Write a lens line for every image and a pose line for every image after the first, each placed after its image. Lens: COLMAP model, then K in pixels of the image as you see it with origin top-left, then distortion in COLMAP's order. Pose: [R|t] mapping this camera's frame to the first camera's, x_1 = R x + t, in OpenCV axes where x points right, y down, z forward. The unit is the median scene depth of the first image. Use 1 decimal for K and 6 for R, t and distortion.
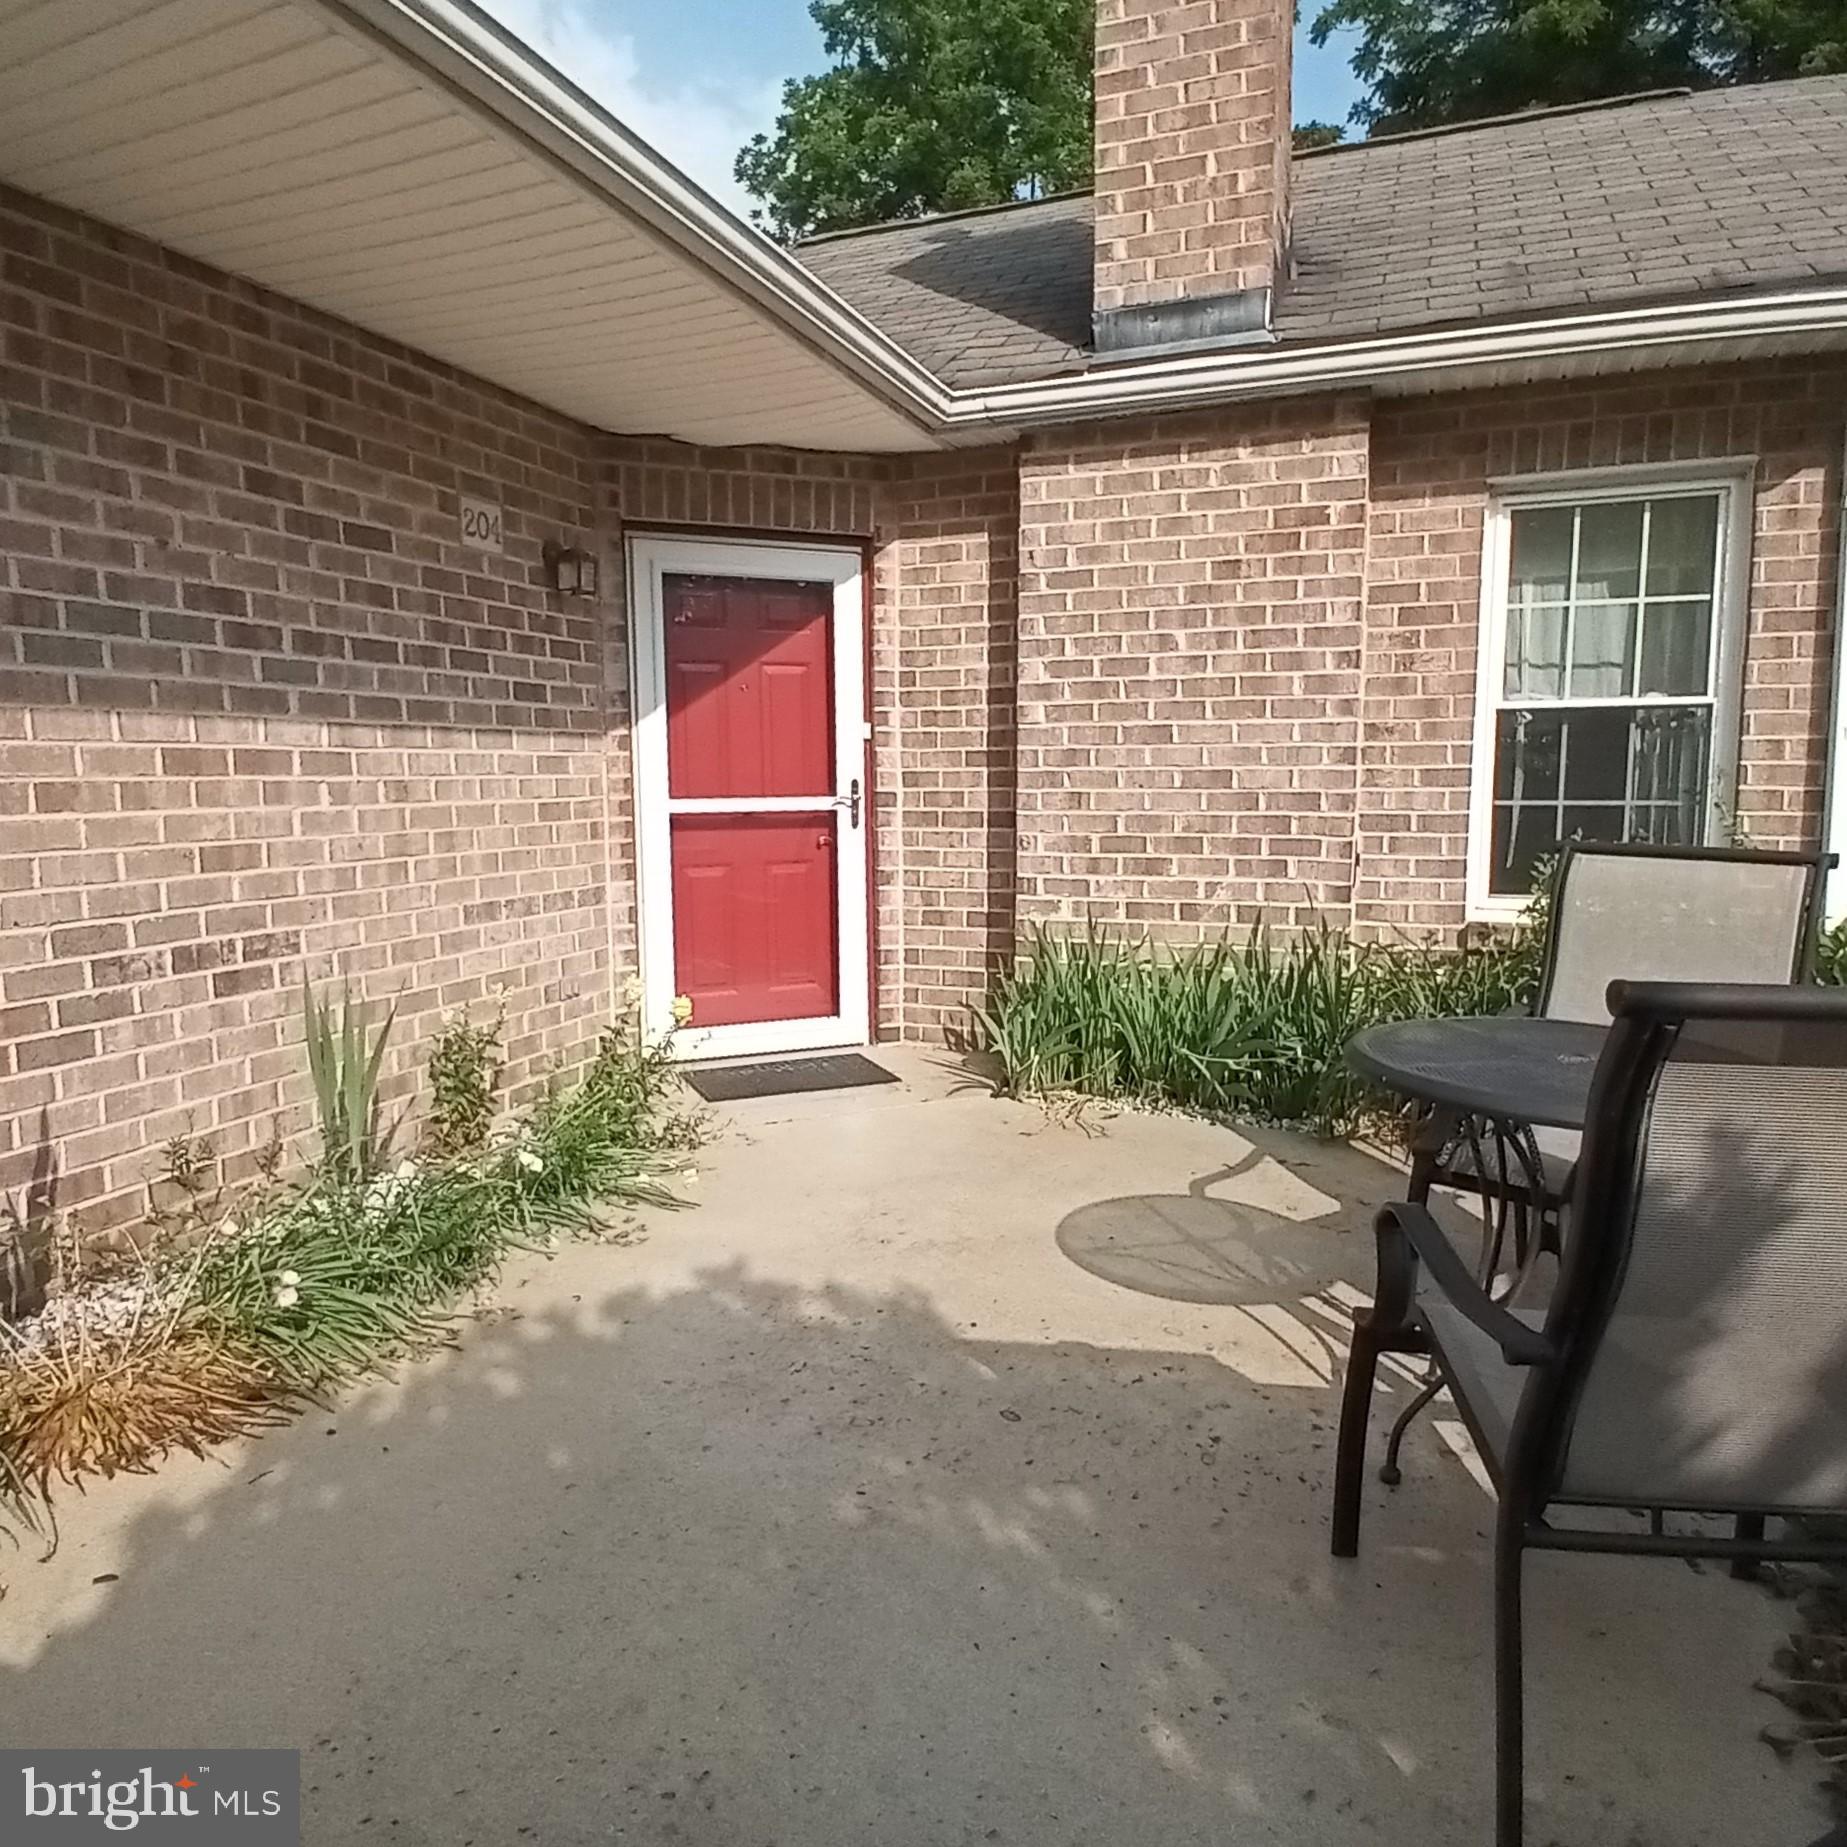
lens RADIAL K [[1237.2, 0, 923.3], [0, 1237.2, 941.3], [0, 0, 1]] dist [0.024603, -0.042155]
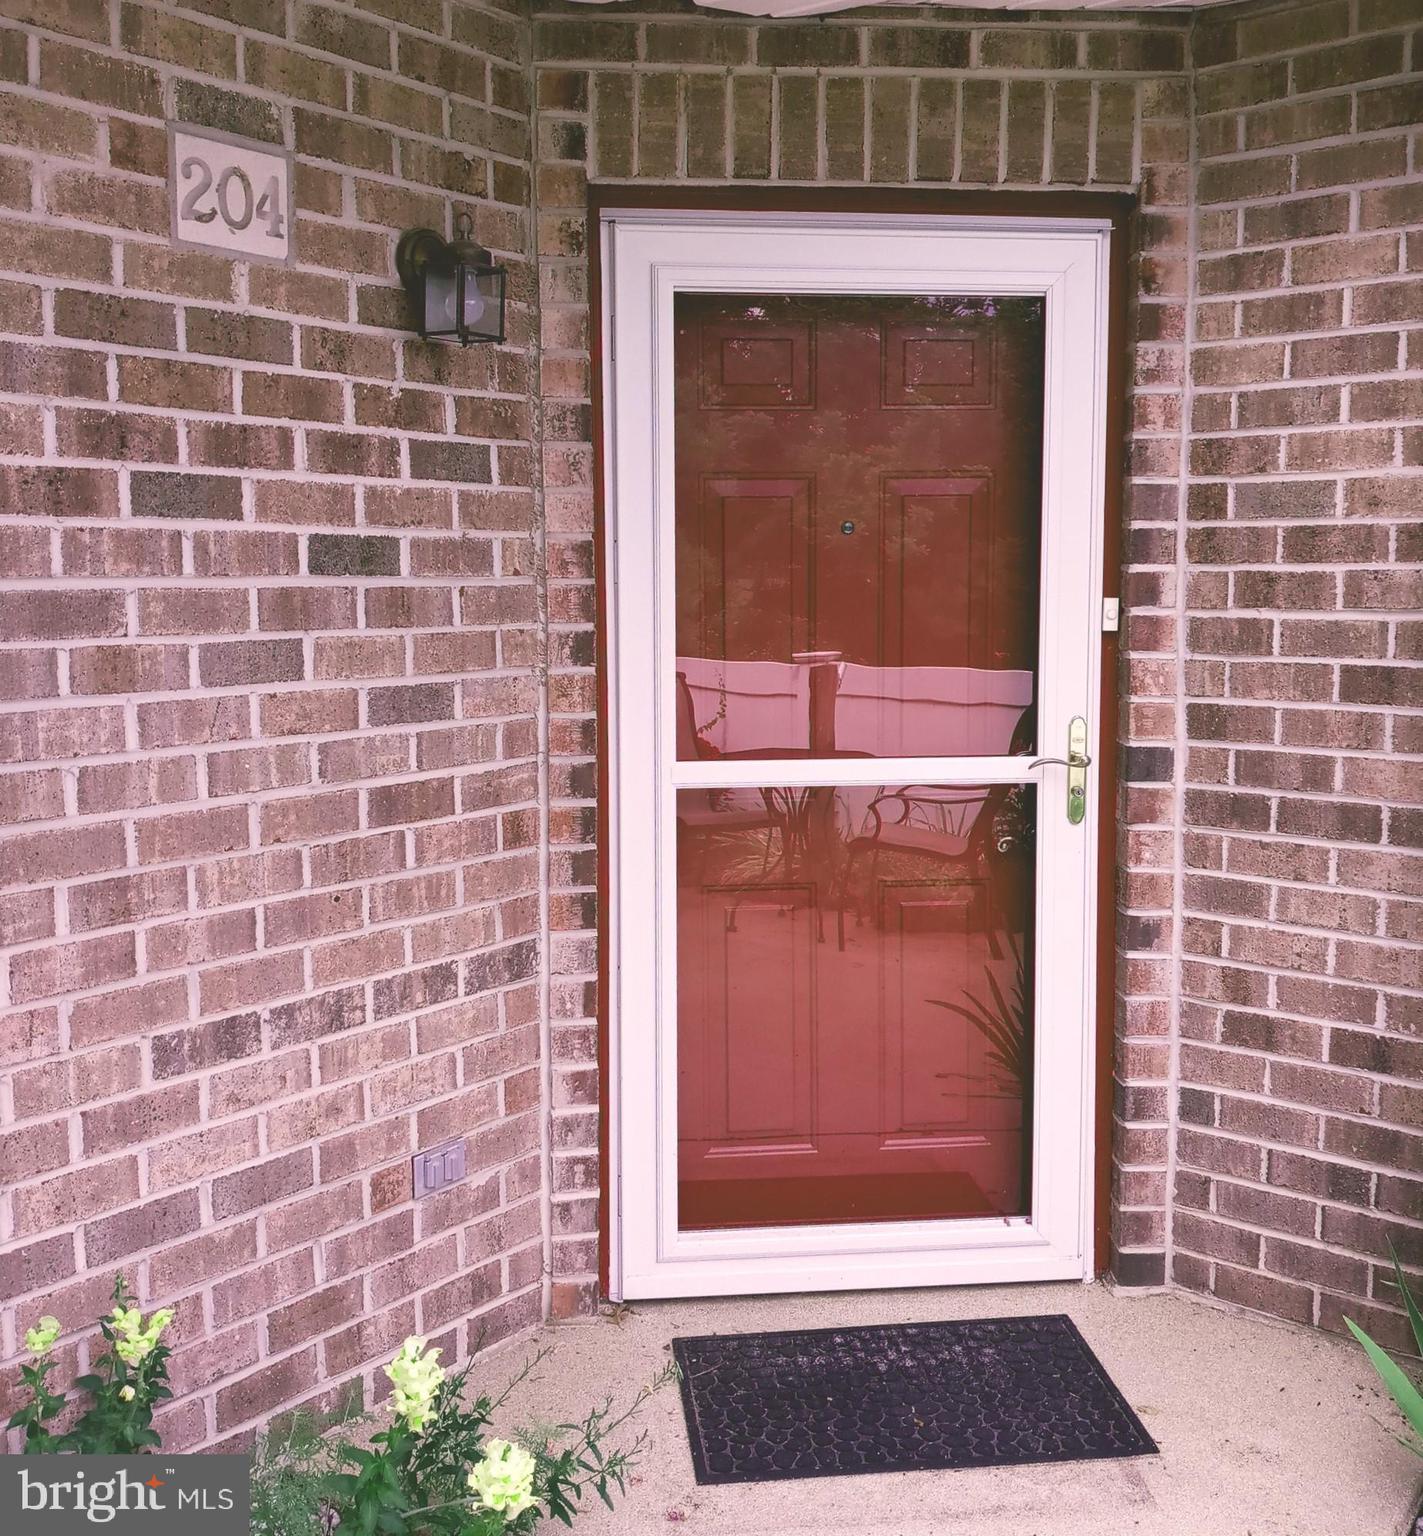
lens RADIAL K [[1538.2, 0, 716.1], [0, 1538.2, 730.9], [0, 0, 1]] dist [-0.003050, 0.000000]
pose [[0.950572, 0.031504, -0.308901, -0.007707], [-0.043765, 0.998502, -0.032845, -0.109447], [0.307404, 0.044741, 0.950527, 0.444706]]
